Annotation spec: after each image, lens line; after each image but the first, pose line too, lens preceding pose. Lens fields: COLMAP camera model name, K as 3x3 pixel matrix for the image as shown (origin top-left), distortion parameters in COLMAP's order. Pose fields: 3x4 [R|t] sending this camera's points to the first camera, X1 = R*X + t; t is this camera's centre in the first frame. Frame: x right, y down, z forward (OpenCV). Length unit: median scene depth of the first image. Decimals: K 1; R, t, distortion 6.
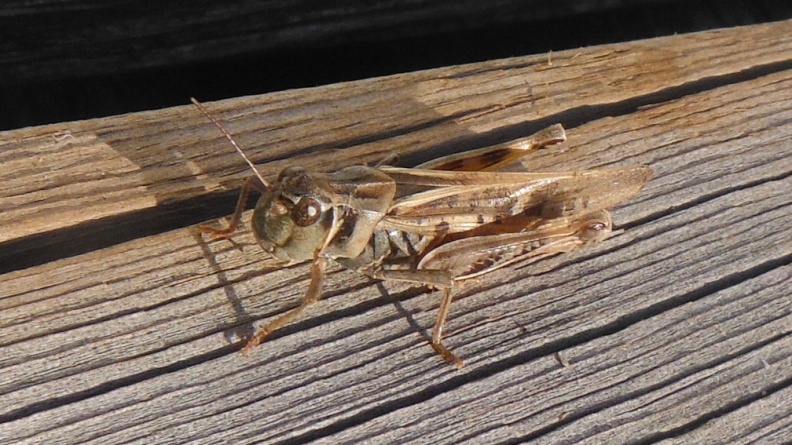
lens RADIAL K [[2107.4, 0, 396.0], [0, 2107.4, 222.5], [0, 0, 1]] dist [-0.015800, 0.553883]
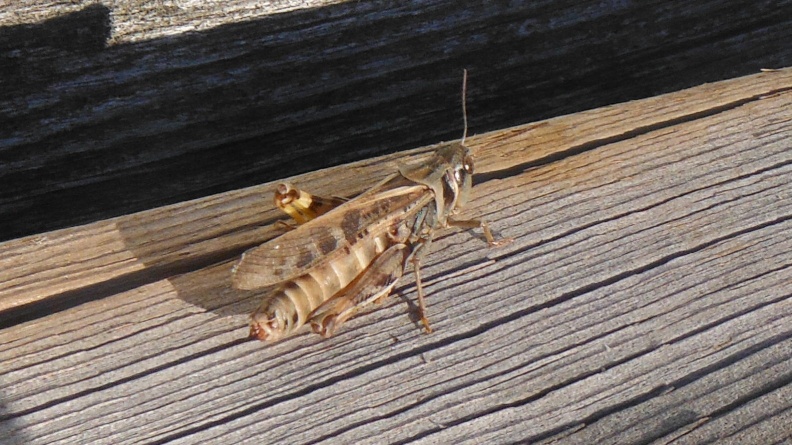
lens RADIAL K [[2107.4, 0, 396.0], [0, 2107.4, 222.5], [0, 0, 1]] dist [-0.015800, 0.553883]
pose [[0.968071, -0.143163, -0.205774, 0.333083], [0.118044, 0.984514, -0.129609, 0.146103], [0.221143, 0.101180, 0.969979, -0.255593]]
